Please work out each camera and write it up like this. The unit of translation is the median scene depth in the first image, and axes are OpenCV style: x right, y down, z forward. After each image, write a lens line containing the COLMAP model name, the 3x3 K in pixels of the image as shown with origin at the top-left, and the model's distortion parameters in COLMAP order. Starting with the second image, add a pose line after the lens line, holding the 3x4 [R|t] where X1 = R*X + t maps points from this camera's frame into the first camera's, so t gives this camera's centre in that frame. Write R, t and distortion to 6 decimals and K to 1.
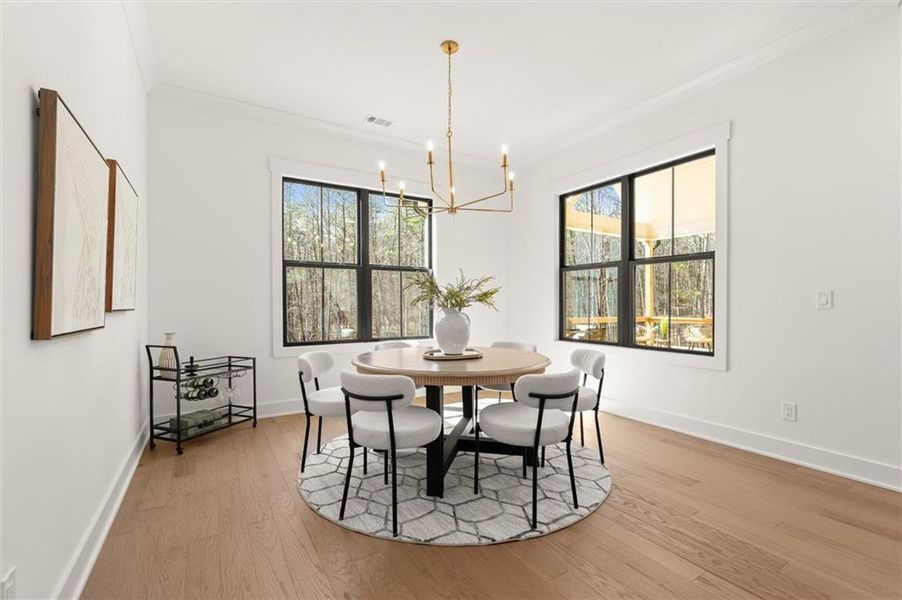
lens RADIAL K [[407.5, 0, 462.3], [0, 407.5, 305.7], [0, 0, 1]] dist [-0.004028, 0.002304]
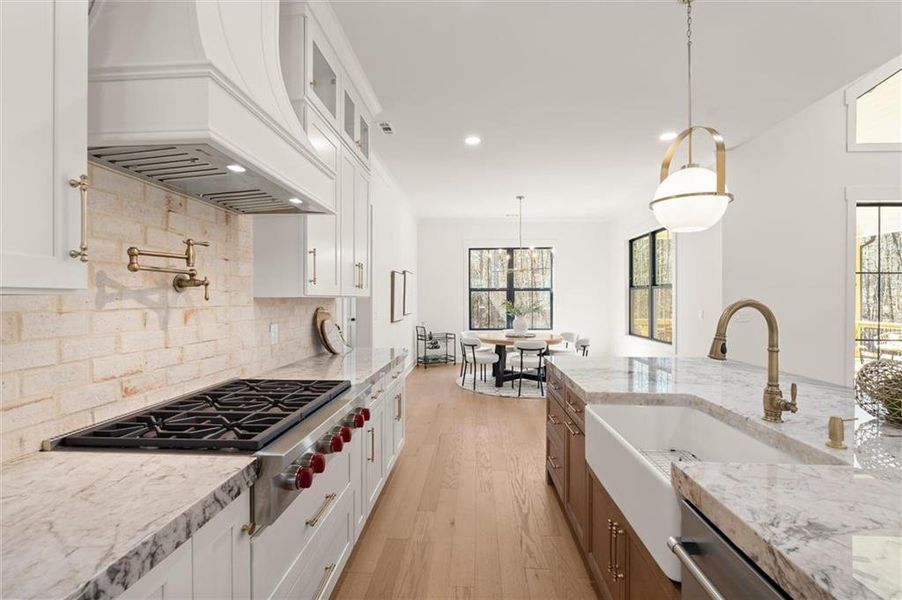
lens RADIAL K [[407.5, 0, 451.0], [0, 407.5, 301.3], [0, 0, 1]] dist [-0.004028, 0.002304]
pose [[0.816393, 0.003689, -0.577485, 0.758882], [-0.000830, 0.999986, 0.005215, -0.063409], [0.577496, -0.003779, 0.816385, -0.831395]]
